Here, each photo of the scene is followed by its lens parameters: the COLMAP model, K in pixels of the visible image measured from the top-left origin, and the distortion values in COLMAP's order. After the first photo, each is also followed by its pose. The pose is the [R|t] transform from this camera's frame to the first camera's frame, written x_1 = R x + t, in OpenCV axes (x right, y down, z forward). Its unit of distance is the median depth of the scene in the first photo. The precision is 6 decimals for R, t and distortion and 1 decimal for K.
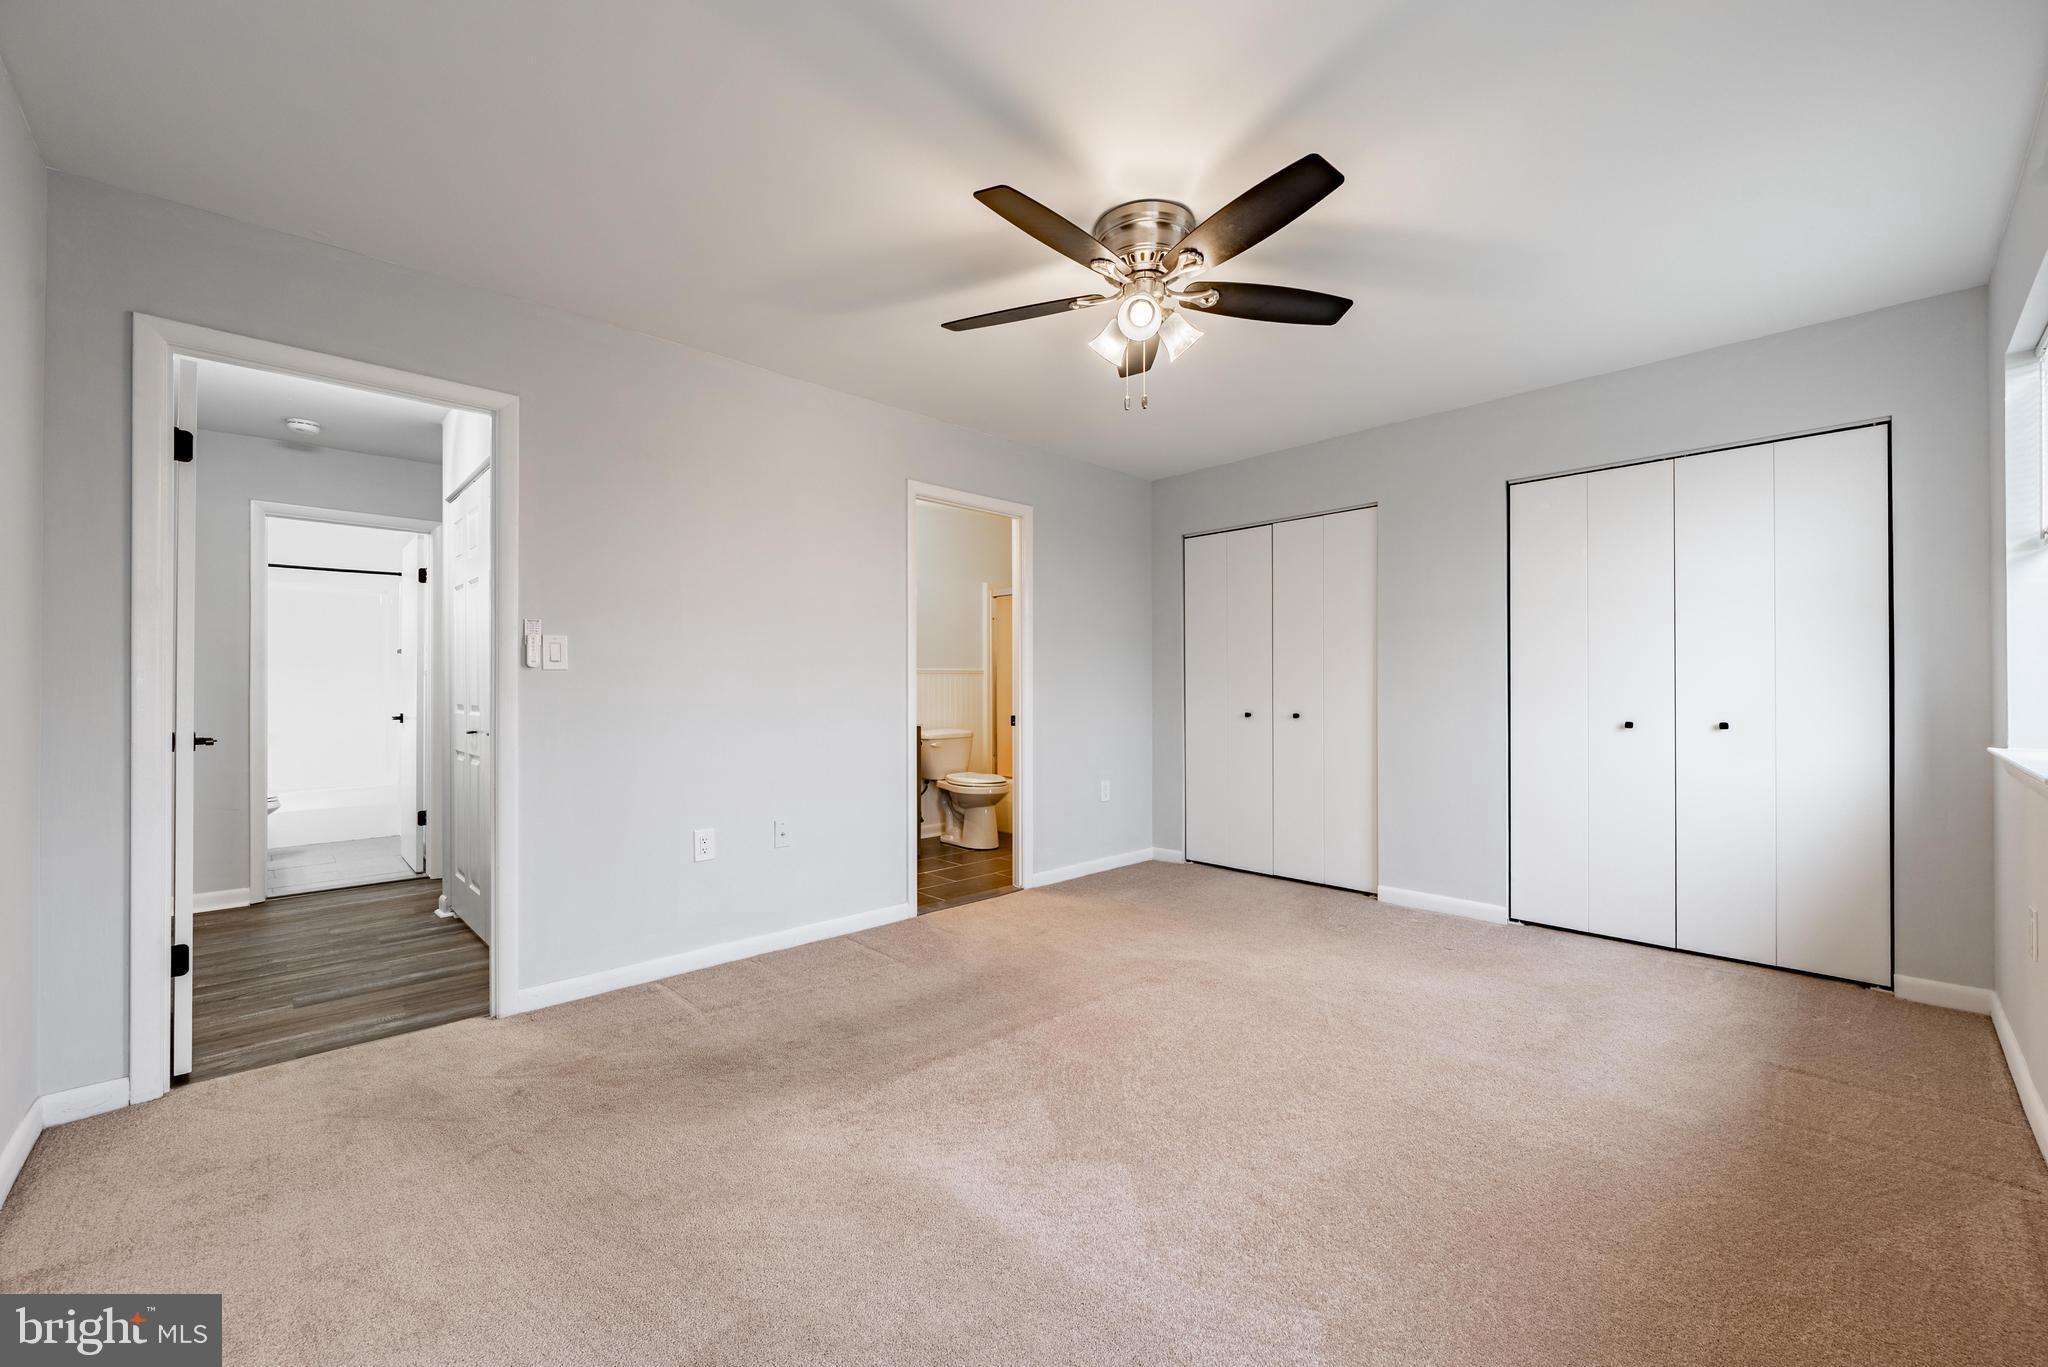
lens RADIAL K [[816.8, 0, 1026.9], [0, 816.8, 685.7], [0, 0, 1]] dist [0.000576, 0.000220]
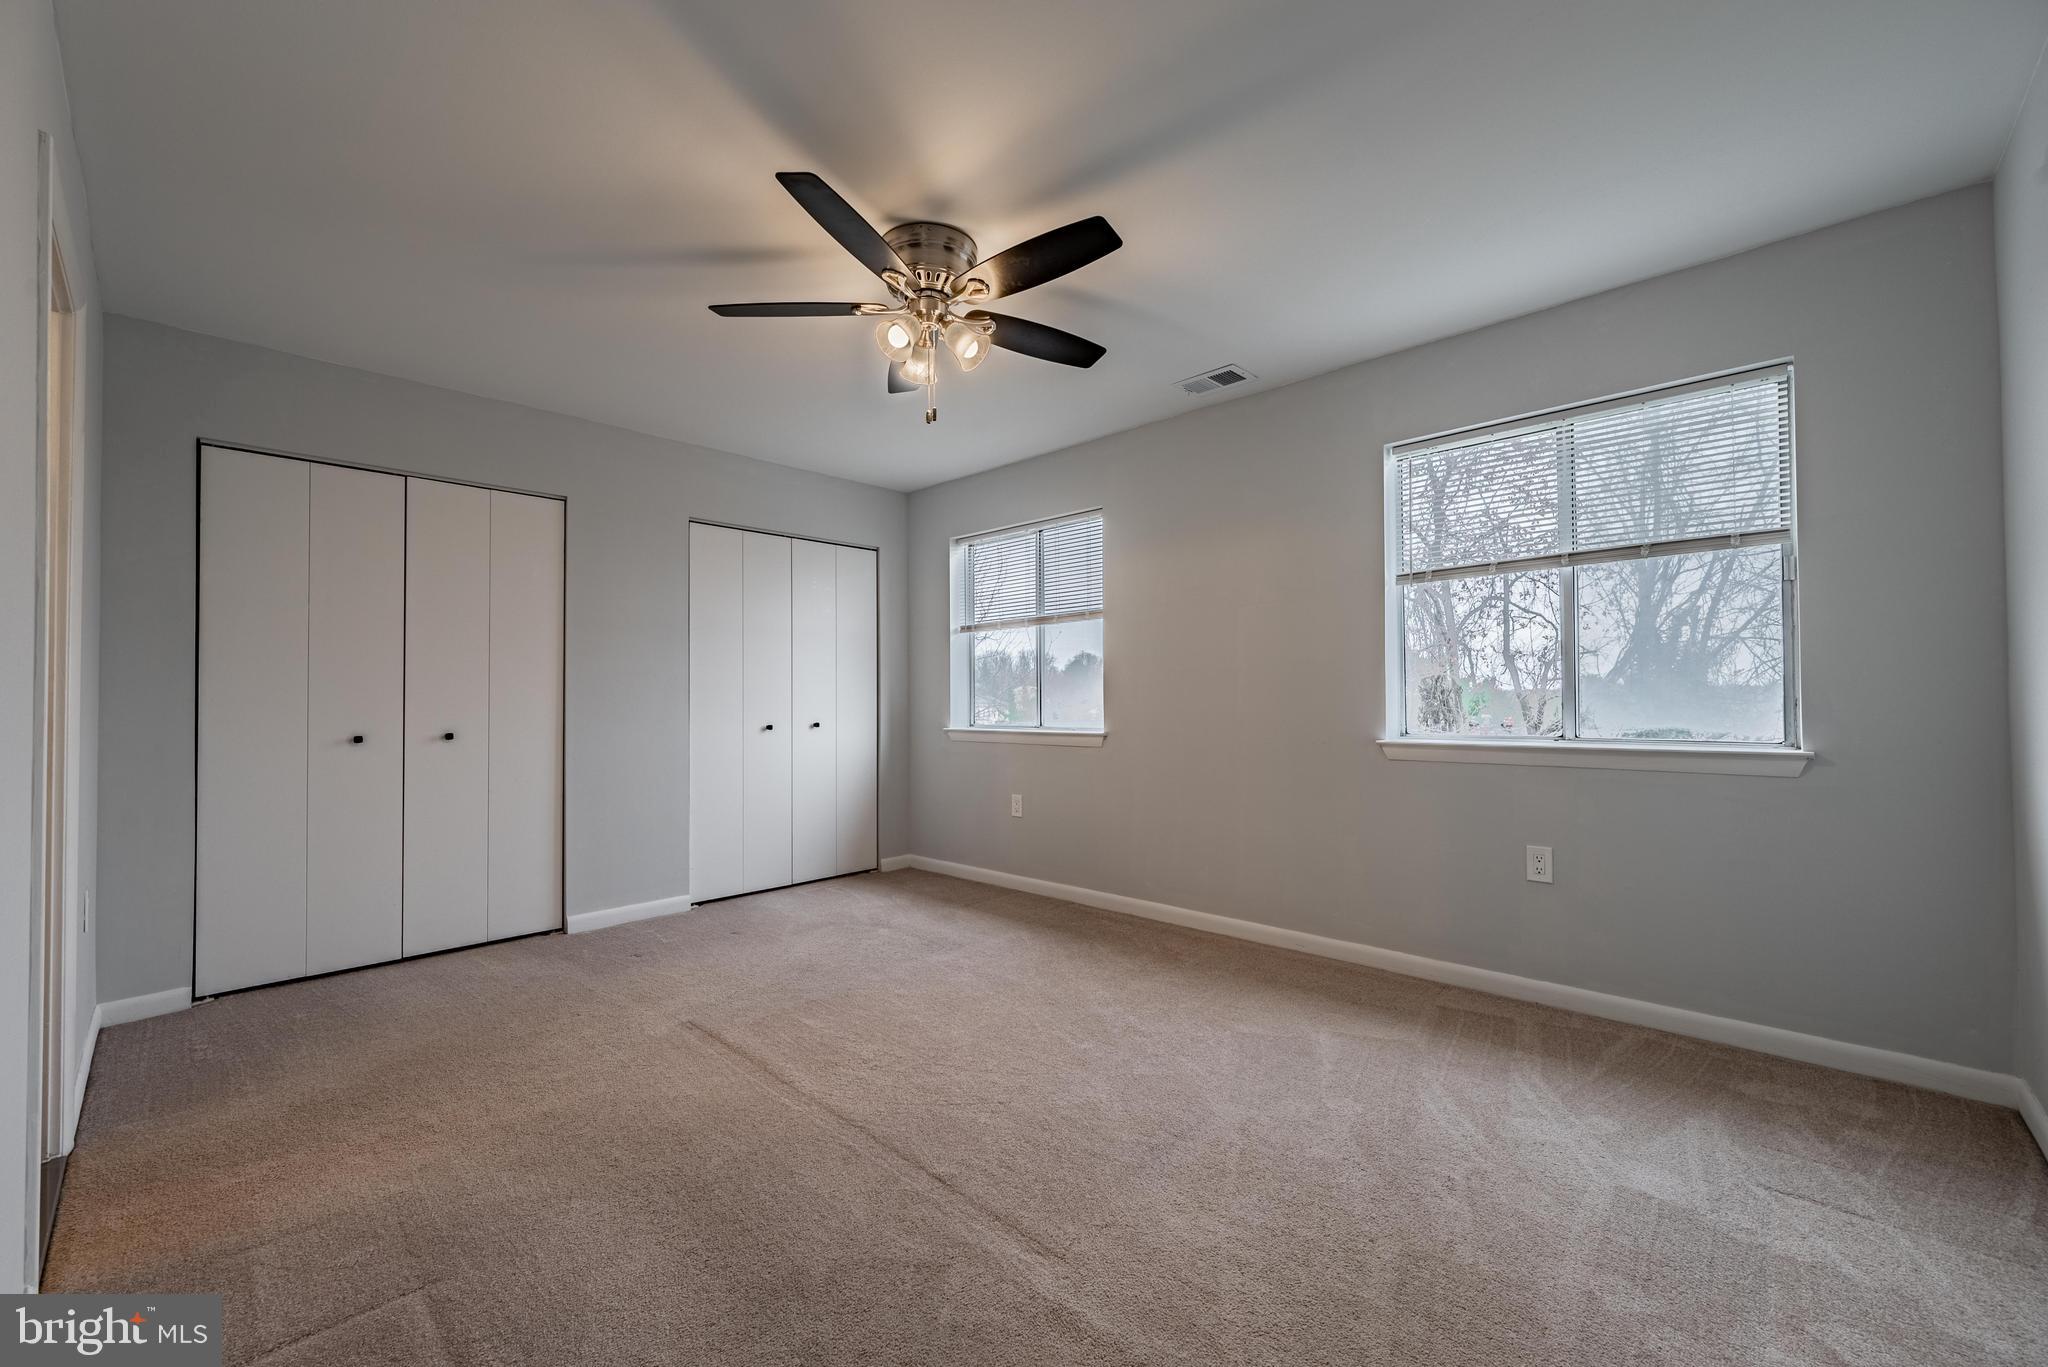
lens RADIAL K [[816.8, 0, 1026.9], [0, 816.8, 685.7], [0, 0, 1]] dist [0.000576, 0.000220]
pose [[-0.061560, 0.016772, 0.997962, -0.564984], [0.001216, 0.999859, -0.016729, 0.002955], [-0.998103, 0.000183, -0.061571, 0.601308]]
